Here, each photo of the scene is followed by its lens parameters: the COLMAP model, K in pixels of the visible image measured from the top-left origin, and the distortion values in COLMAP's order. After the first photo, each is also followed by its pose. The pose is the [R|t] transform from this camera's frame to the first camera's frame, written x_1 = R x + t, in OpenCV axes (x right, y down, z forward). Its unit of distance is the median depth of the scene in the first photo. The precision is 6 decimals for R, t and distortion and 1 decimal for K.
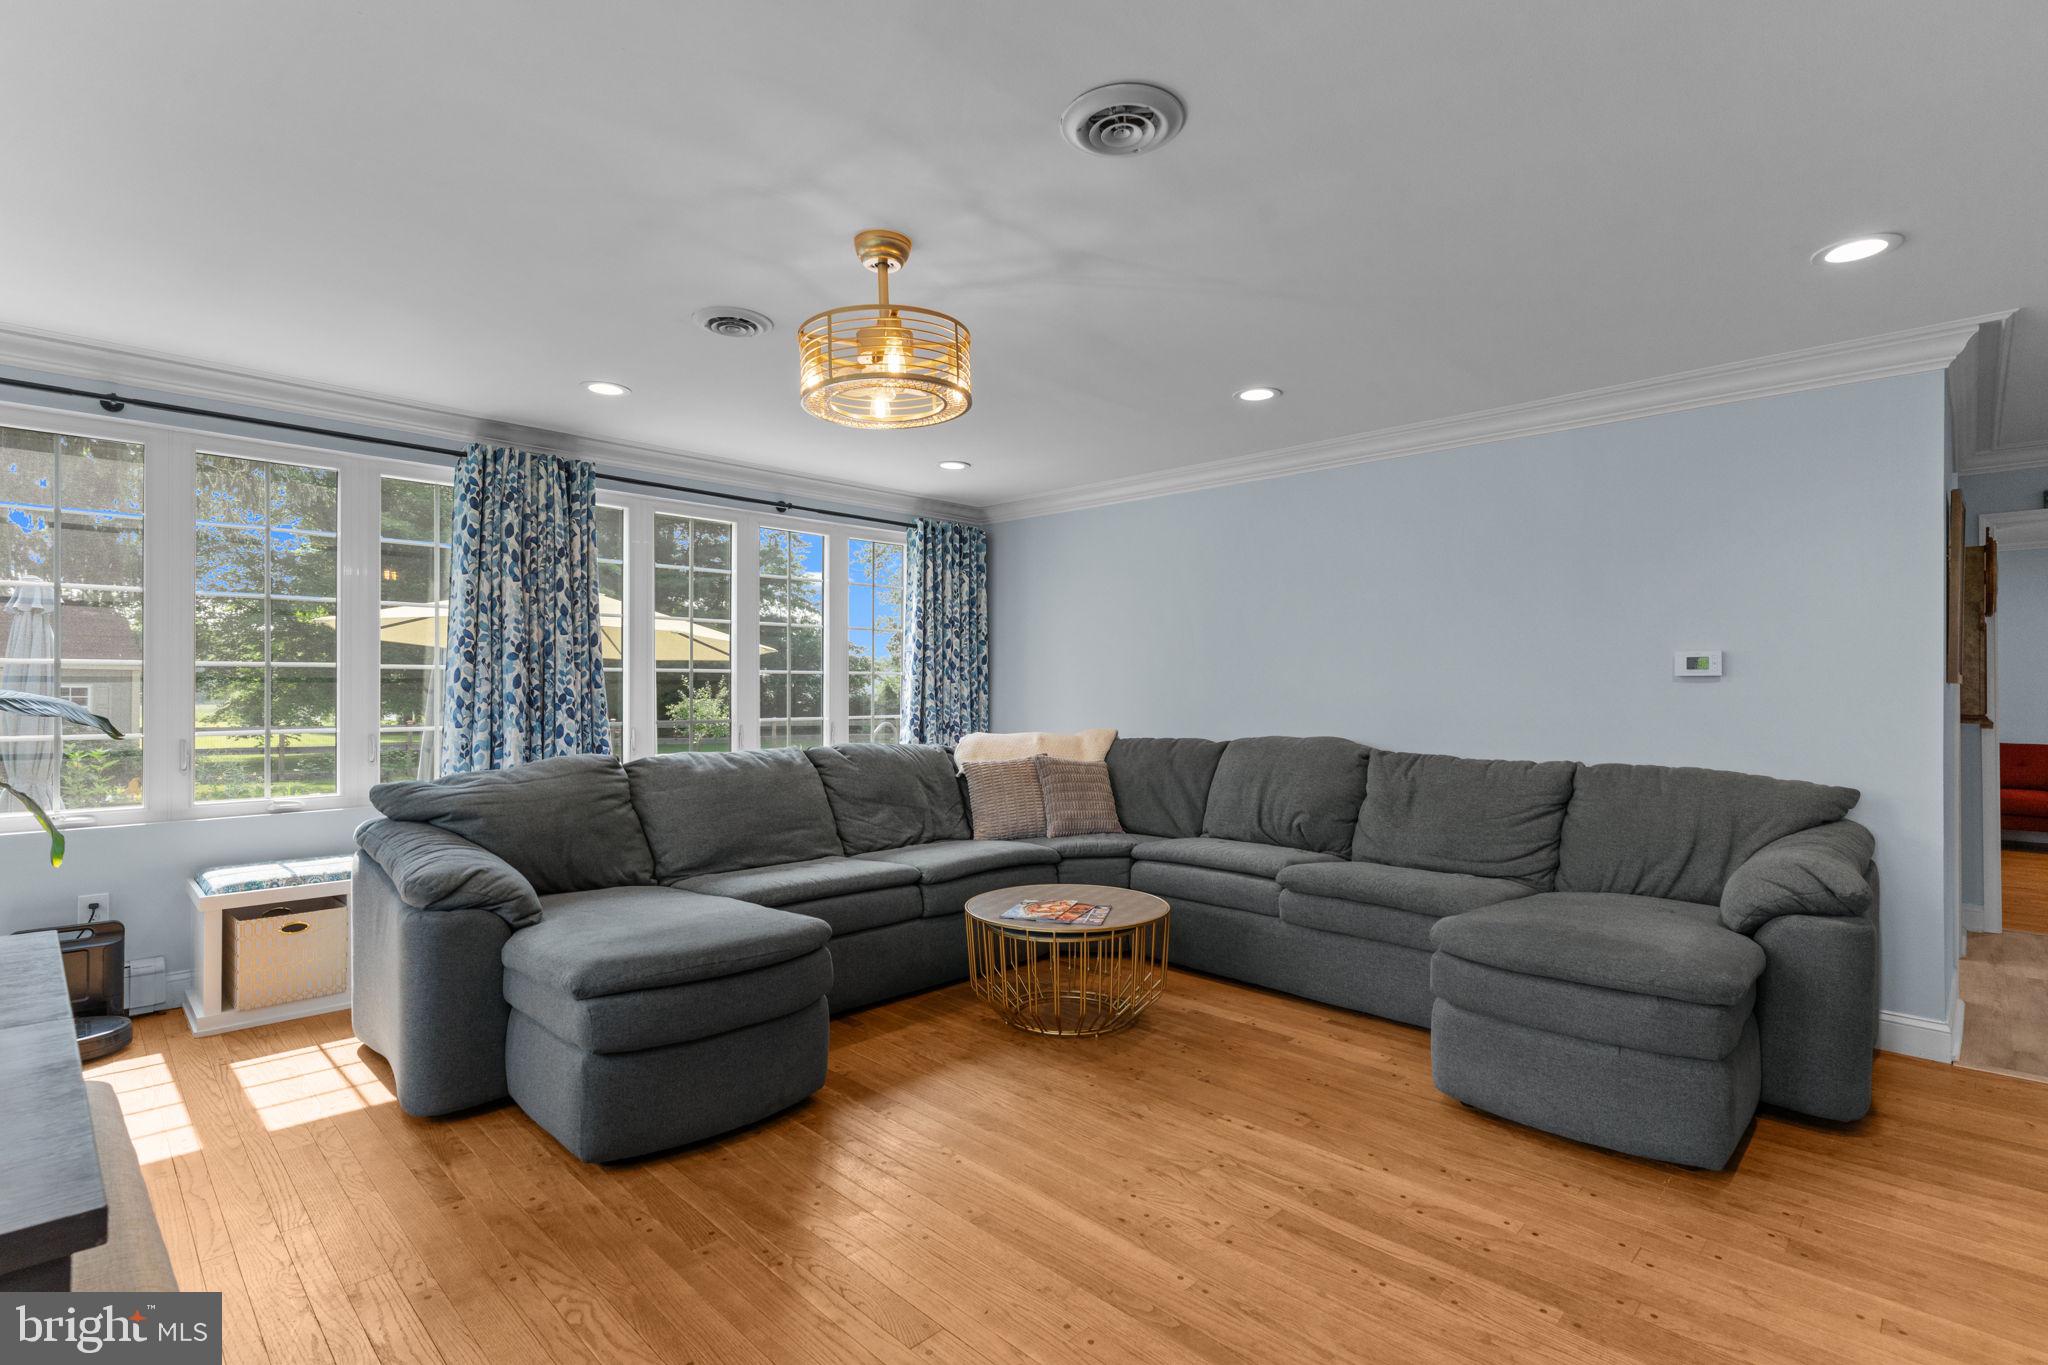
lens RADIAL K [[968.5, 0, 1030.2], [0, 968.5, 677.4], [0, 0, 1]] dist [0.000345, 0.000886]
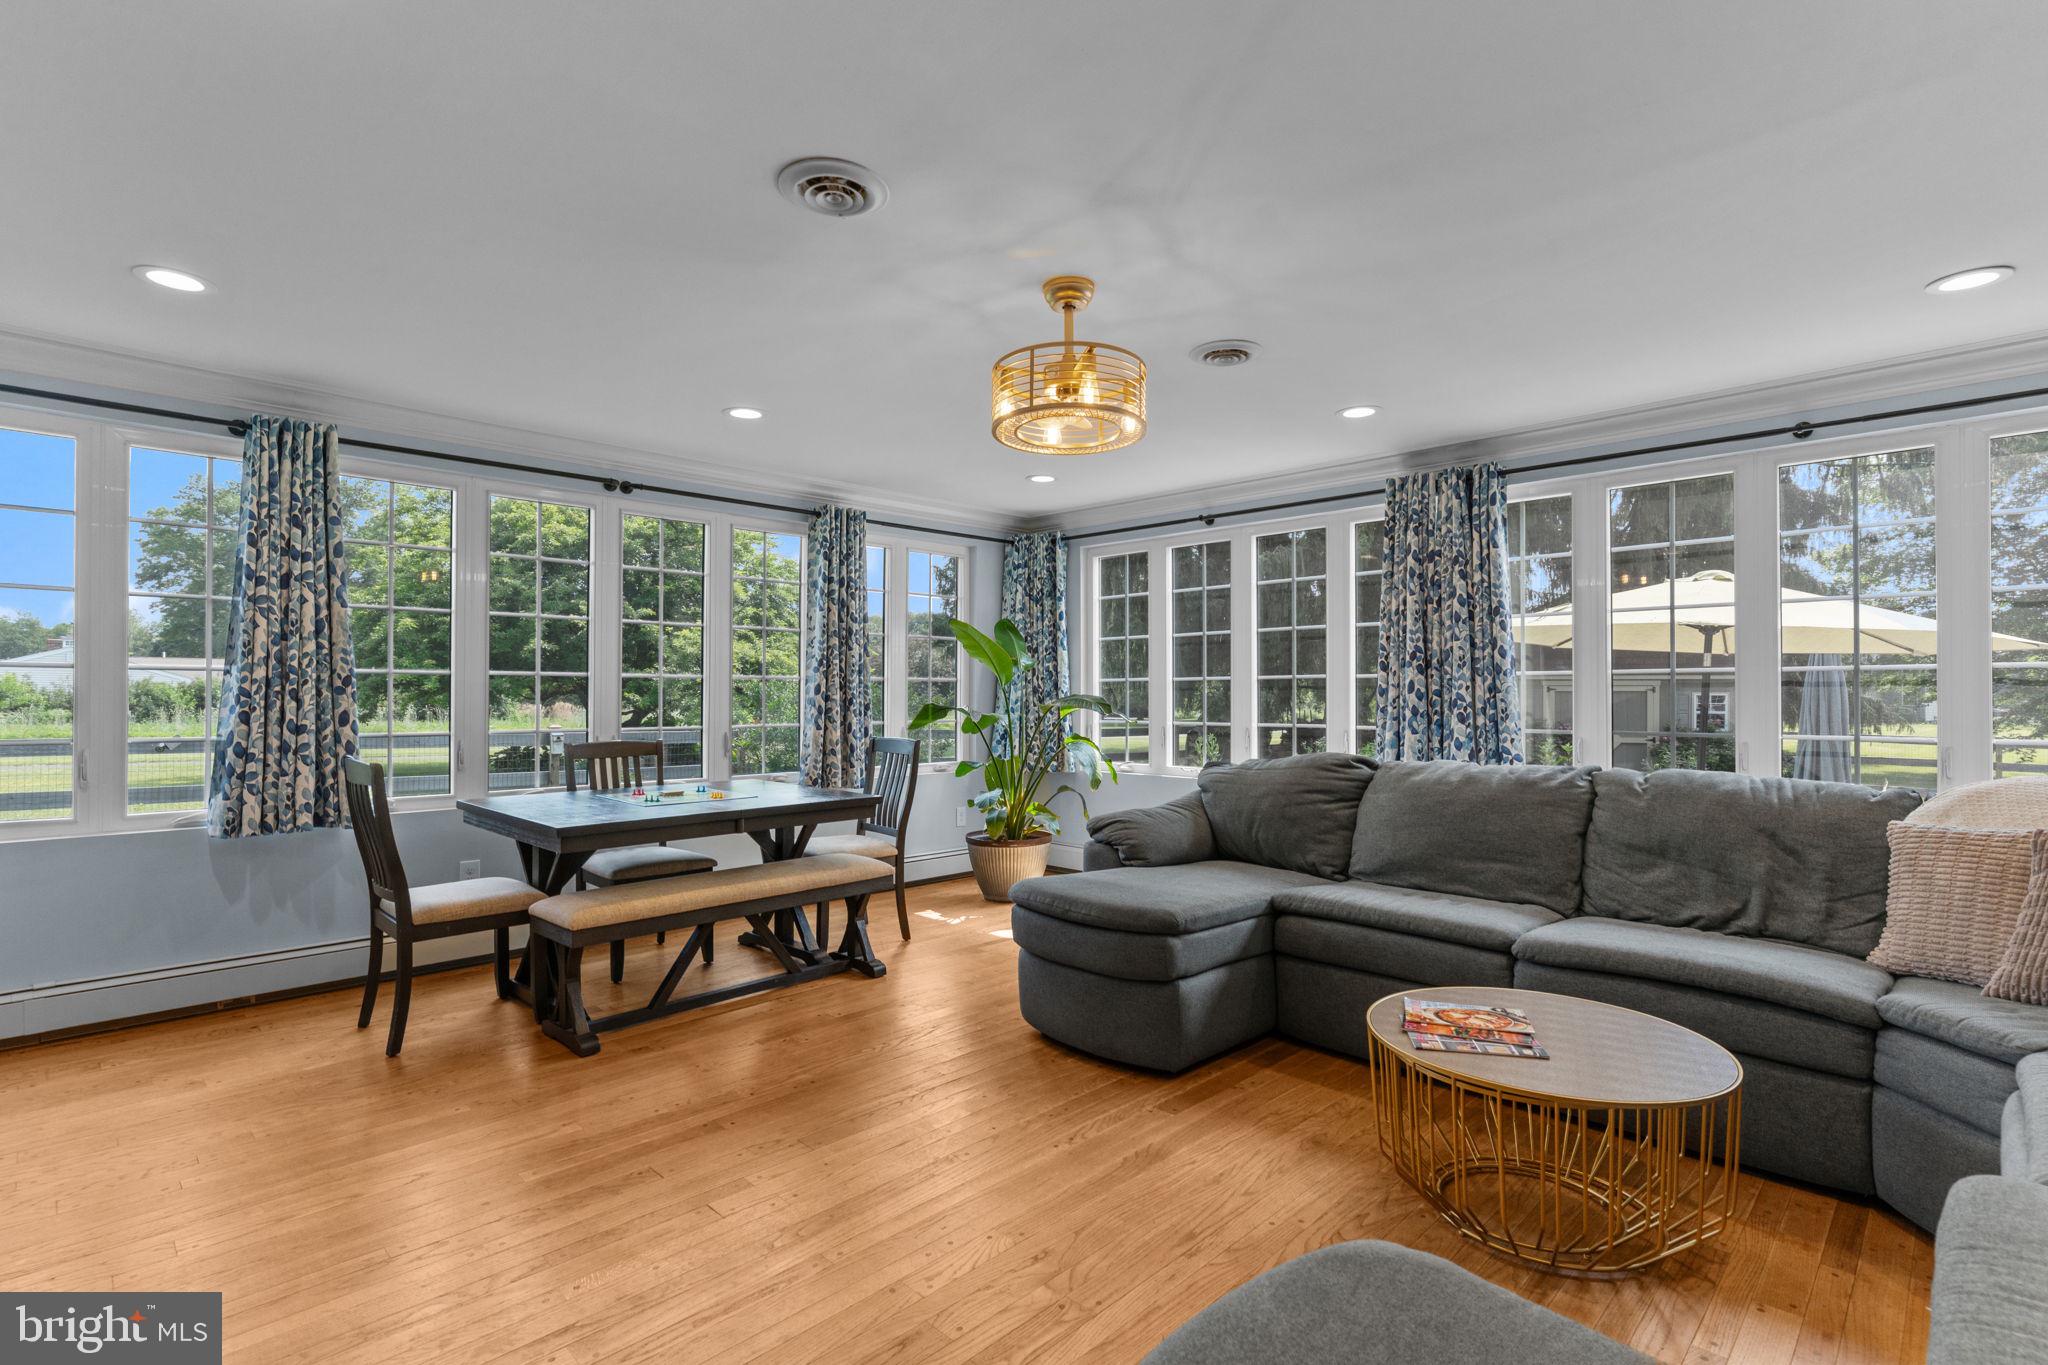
lens RADIAL K [[968.5, 0, 1021.3], [0, 968.5, 690.0], [0, 0, 1]] dist [0.000345, 0.000886]
pose [[-0.007581, -0.007017, -0.999947, 0.701844], [0.012095, 0.999902, -0.007108, 0.011994], [0.999898, -0.012148, -0.007495, 0.706785]]
